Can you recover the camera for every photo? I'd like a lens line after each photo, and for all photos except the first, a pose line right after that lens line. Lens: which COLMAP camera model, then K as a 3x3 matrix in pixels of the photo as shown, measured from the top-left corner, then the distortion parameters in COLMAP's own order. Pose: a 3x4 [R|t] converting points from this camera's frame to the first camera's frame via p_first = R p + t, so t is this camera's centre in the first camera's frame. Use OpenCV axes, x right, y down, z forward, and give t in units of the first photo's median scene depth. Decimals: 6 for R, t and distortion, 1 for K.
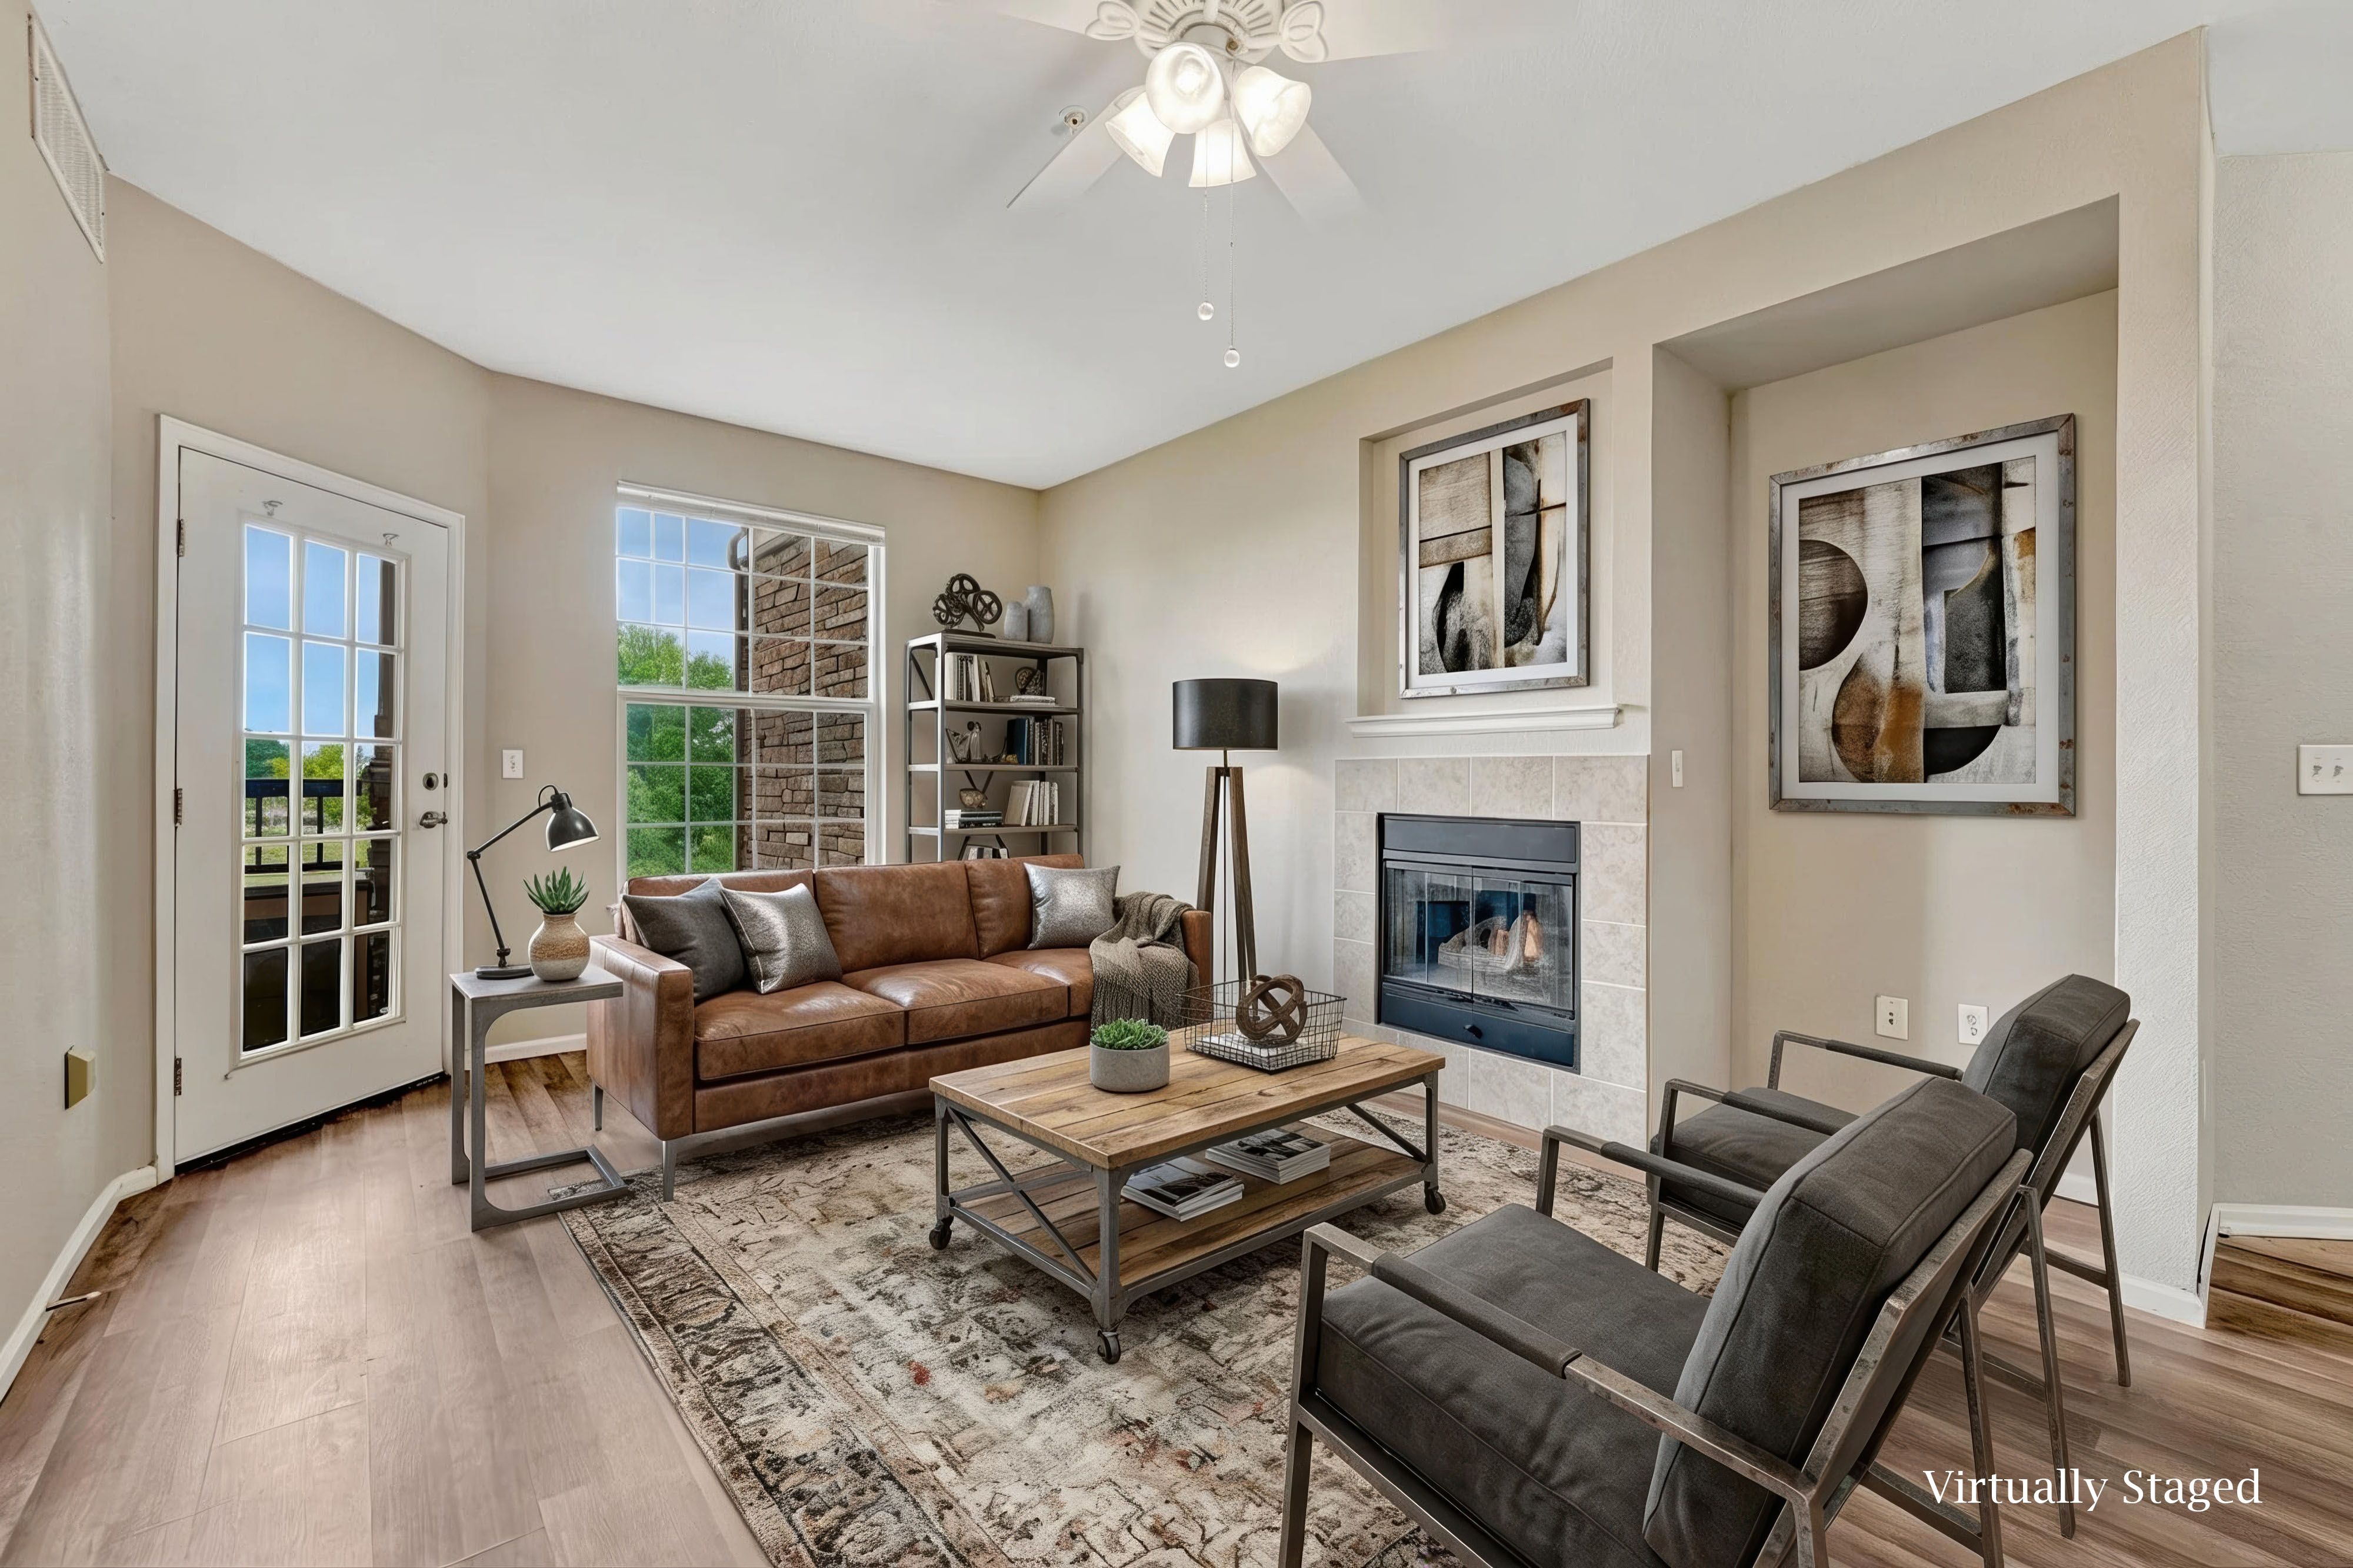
lens RADIAL K [[966.8, 0, 1197.6], [0, 966.8, 775.8], [0, 0, 1]] dist [-0.010237, 0.001495]
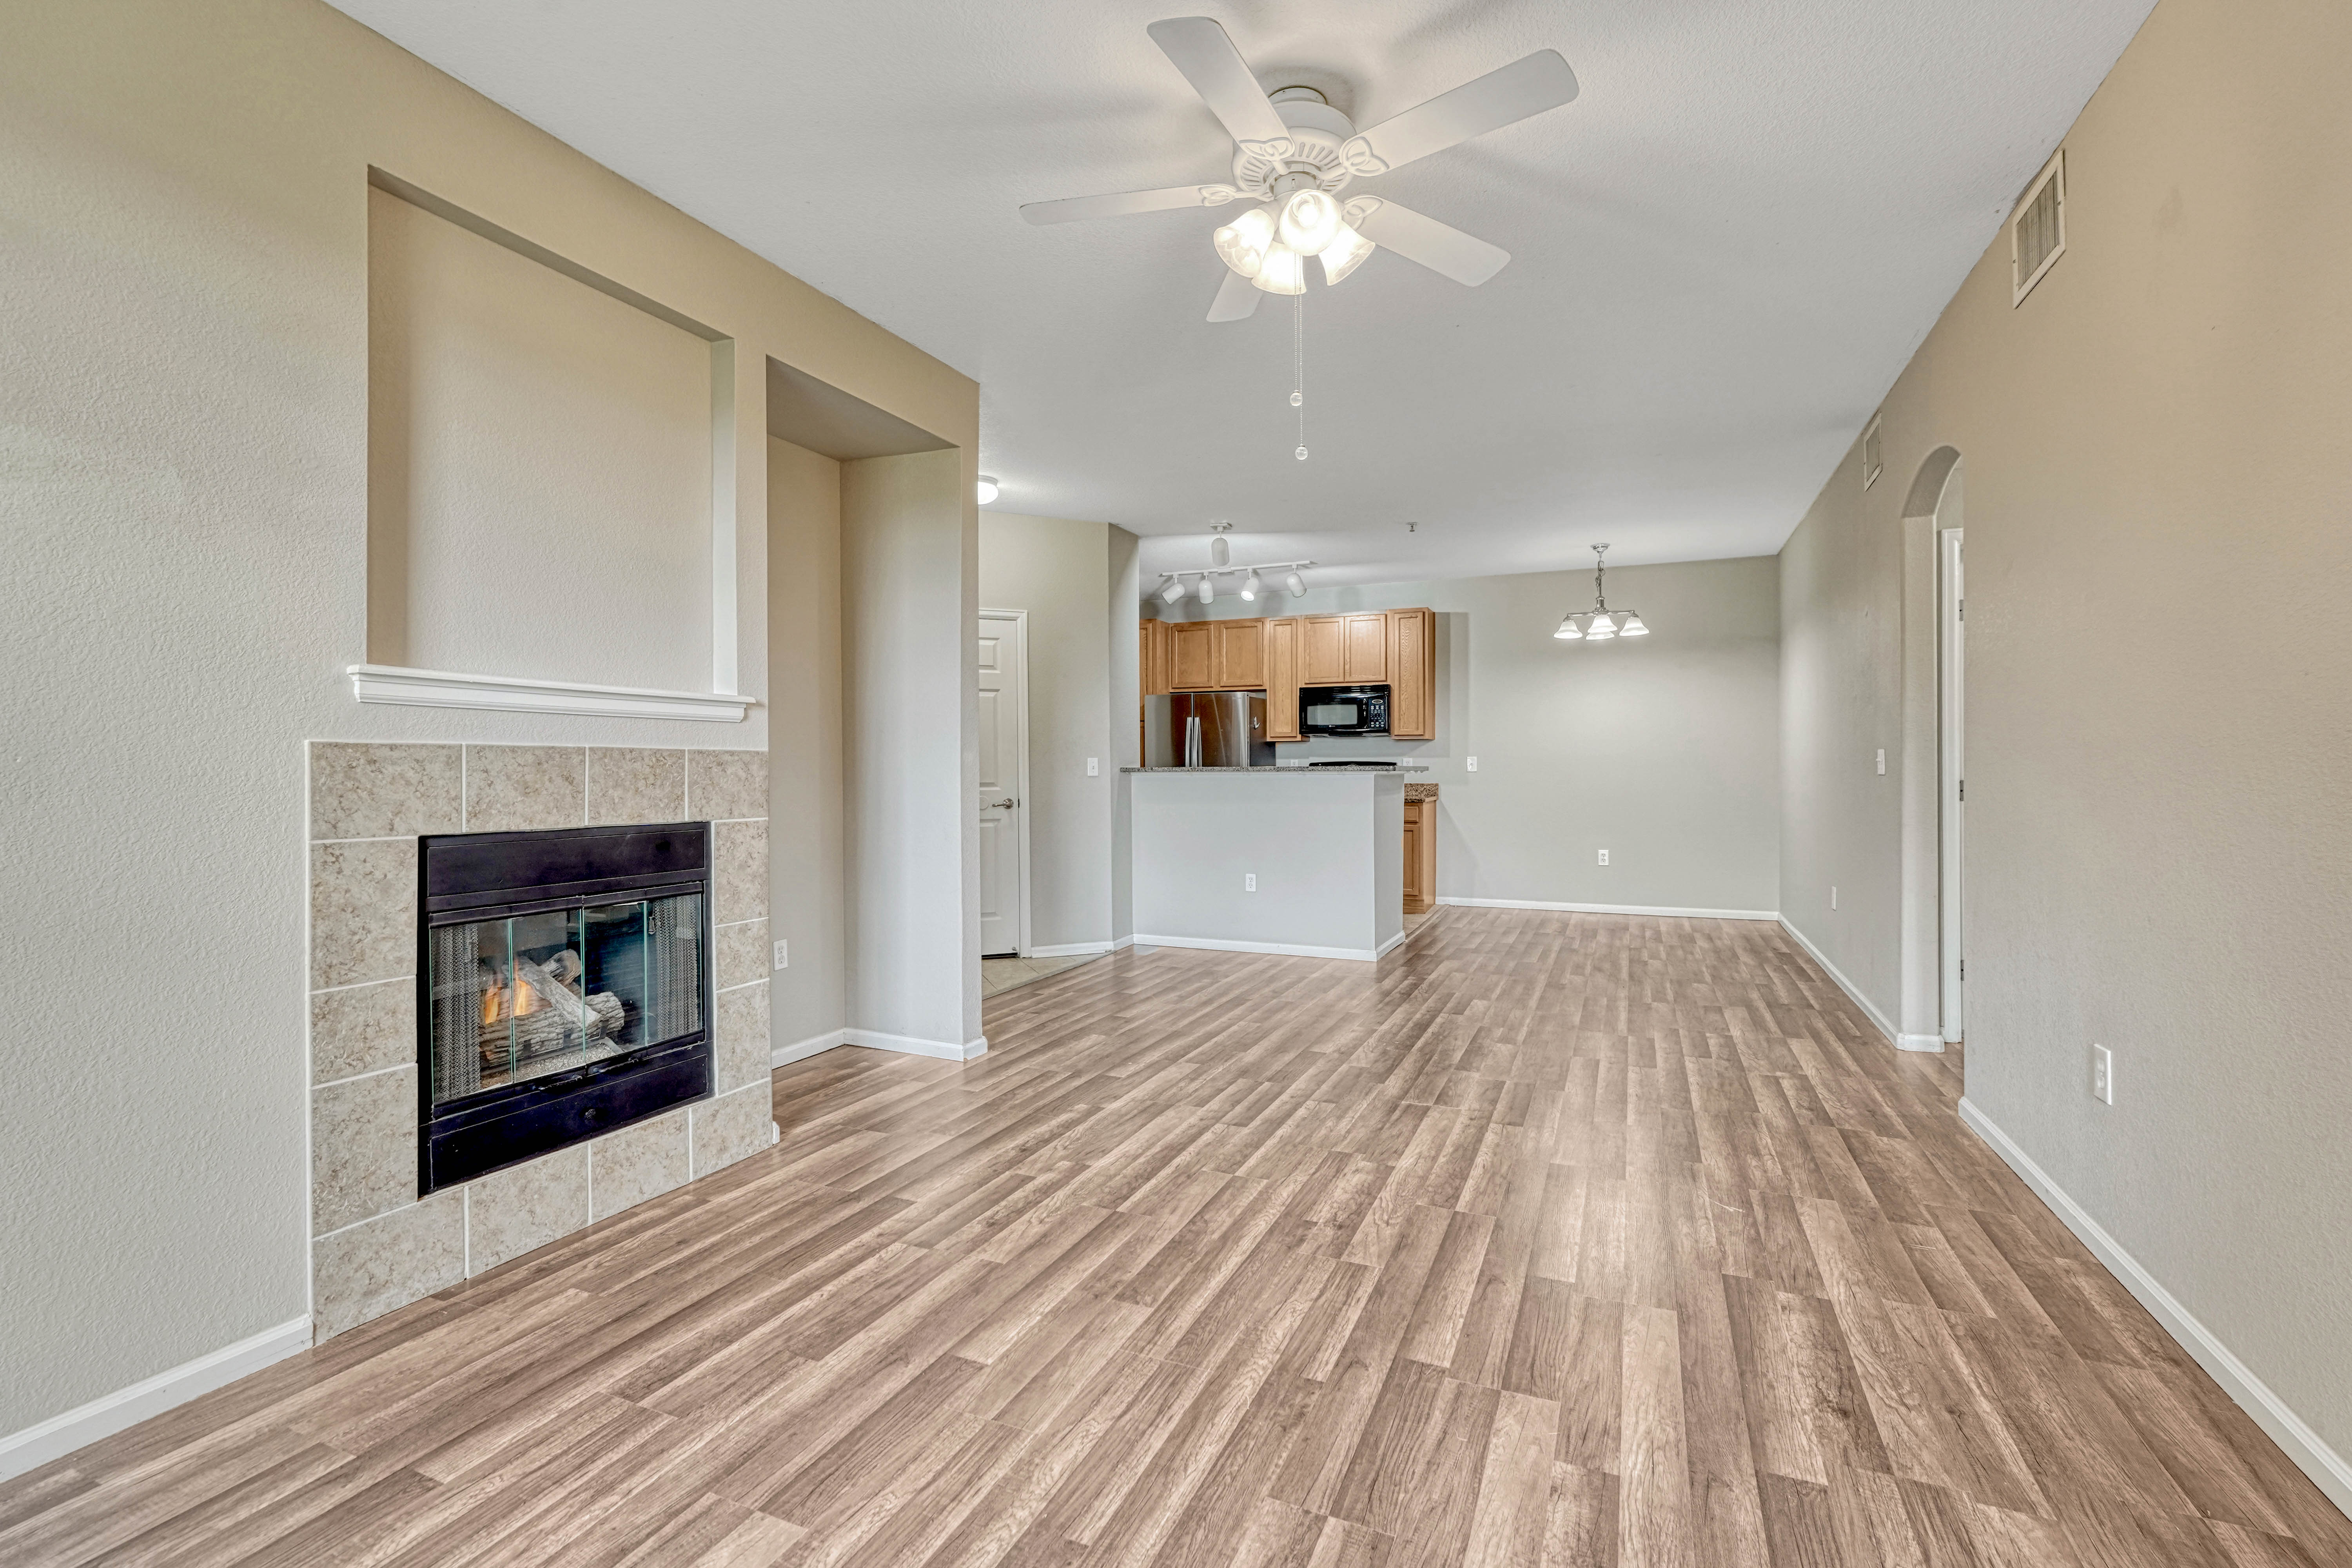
lens RADIAL K [[966.5, 0, 1198.9], [0, 966.5, 767.5], [0, 0, 1]] dist [-0.010237, 0.001495]
pose [[-0.418711, 0.001656, 0.908118, -0.640765], [0.003687, 0.999993, -0.000124, -0.002446], [-0.908112, 0.003297, -0.418715, 0.976000]]
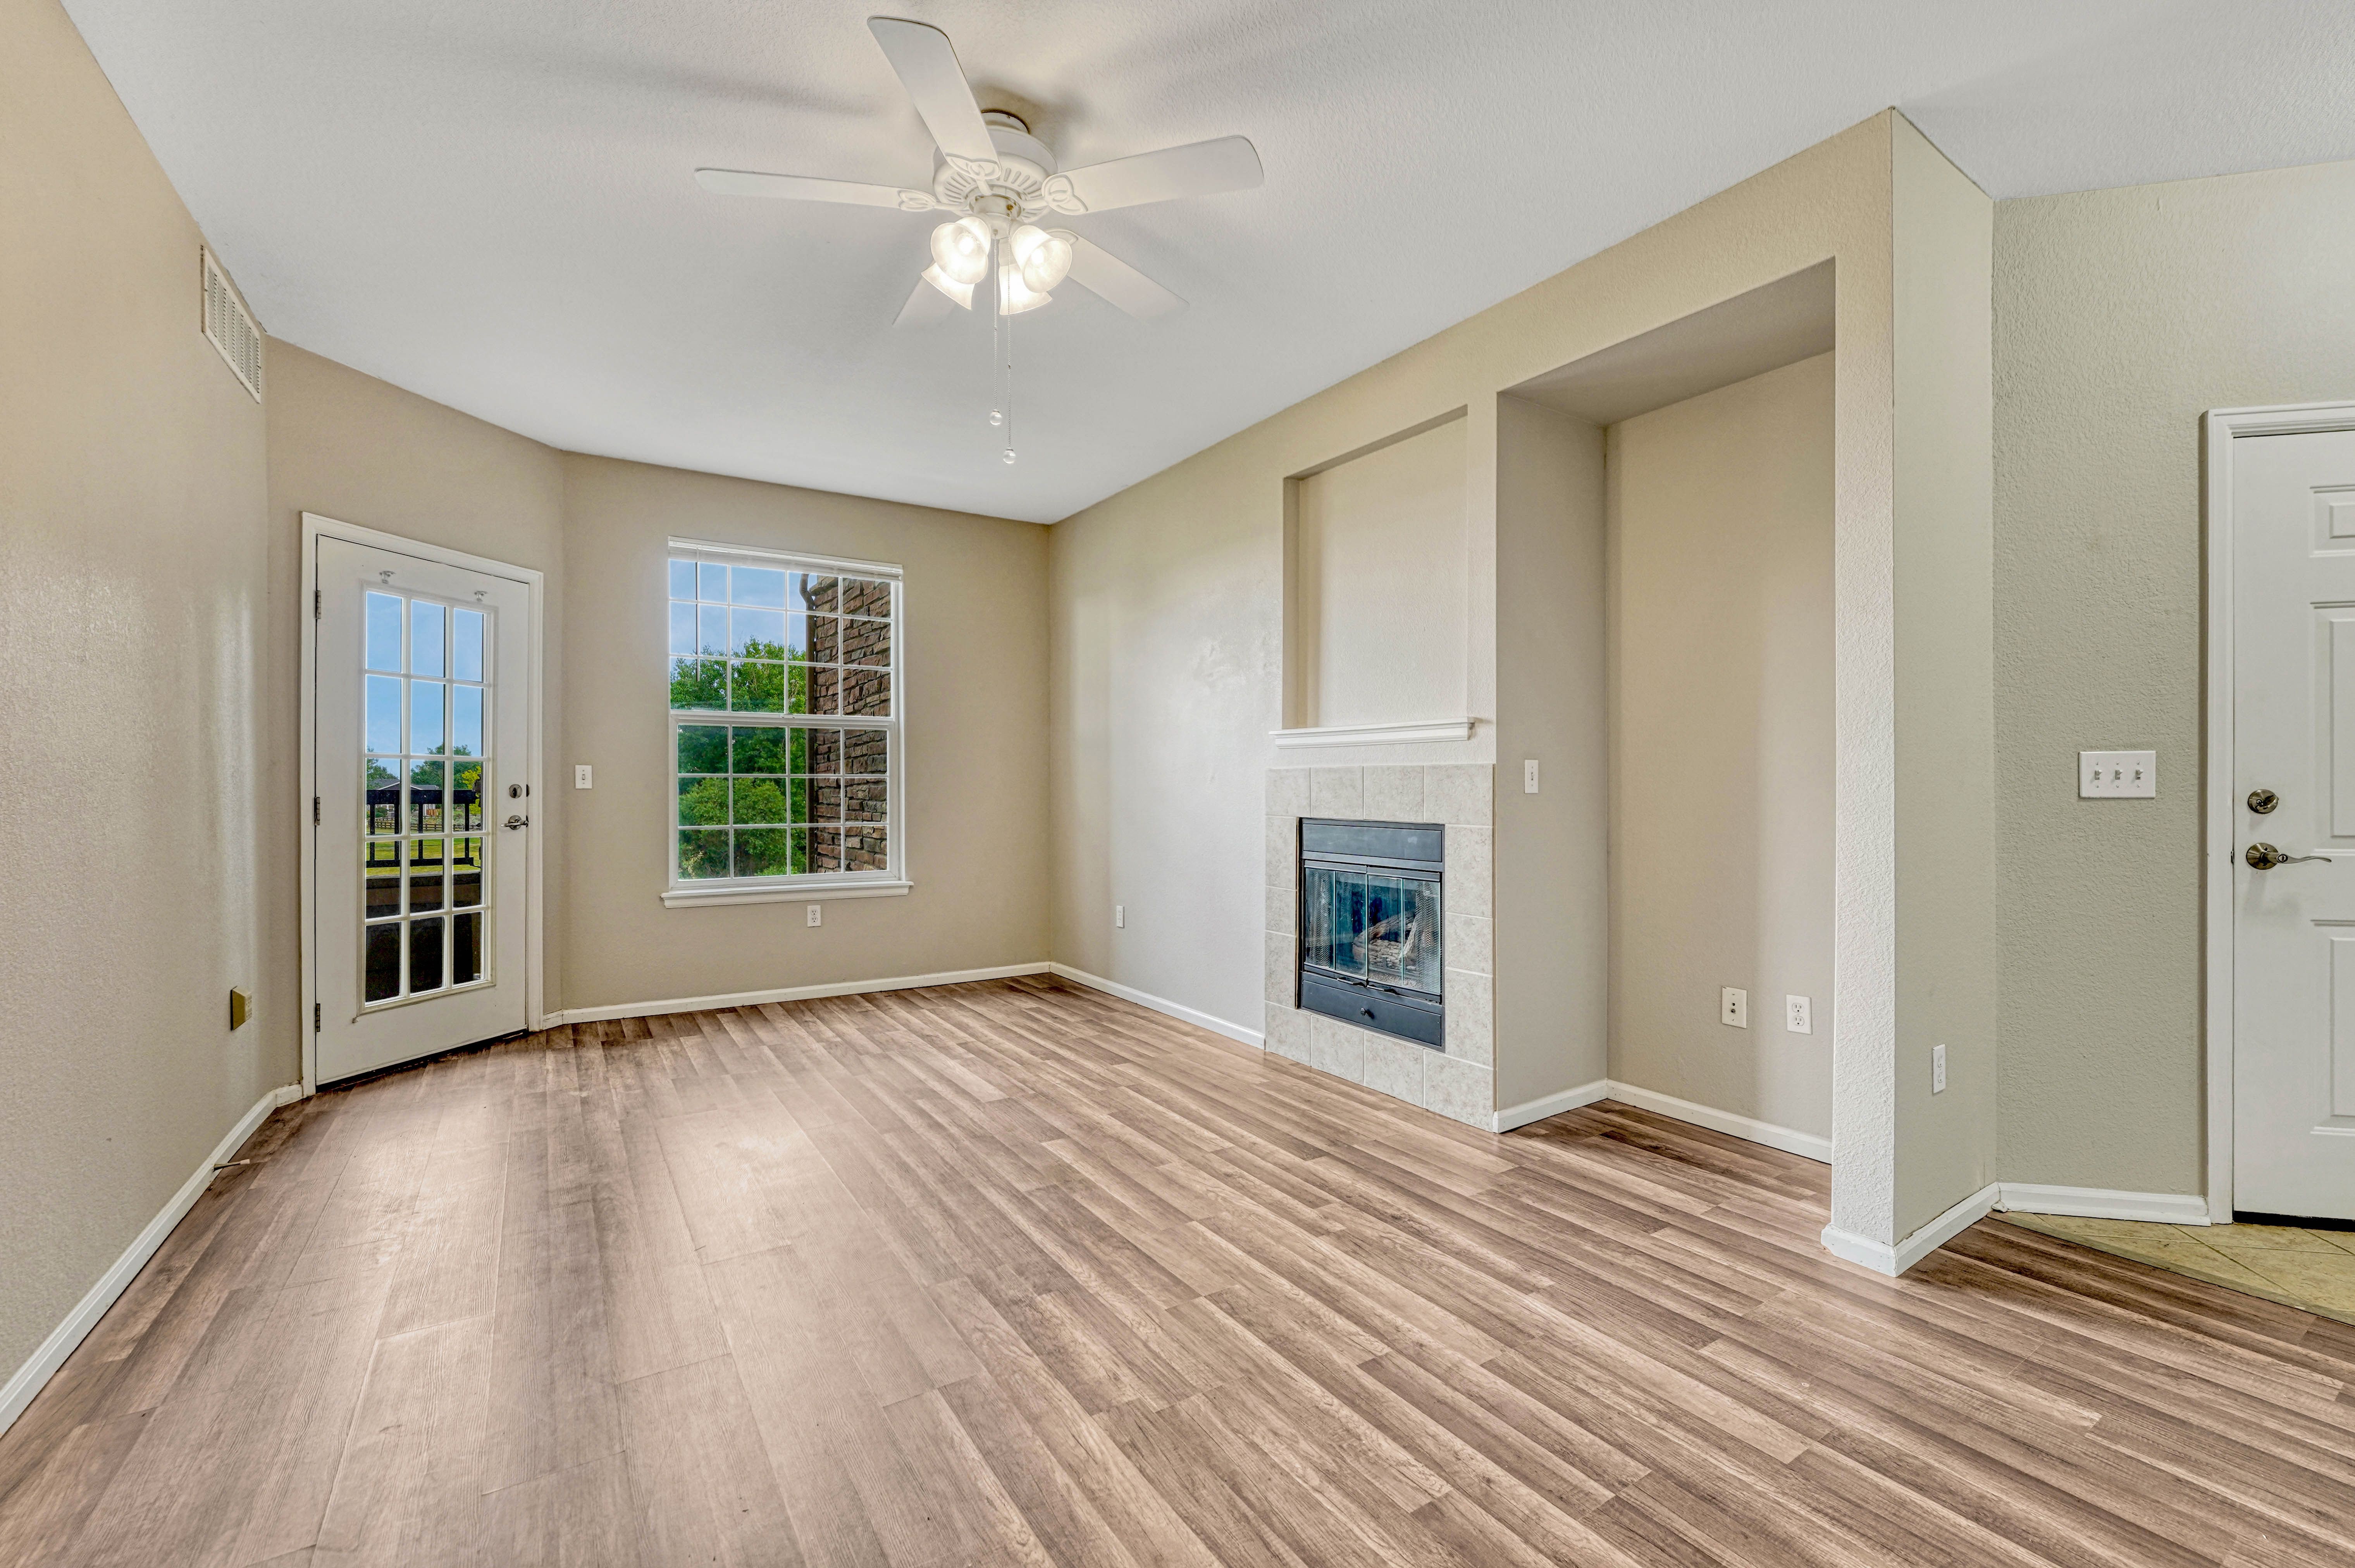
lens RADIAL K [[967.6, 0, 1184.3], [0, 967.6, 789.0], [0, 0, 1]] dist [-0.010237, 0.001495]
pose [[0.992428, -0.003728, -0.122767, 0.241171], [0.004222, 0.999984, 0.003757, 0.001223], [0.122751, -0.004247, 0.992428, -0.138176]]
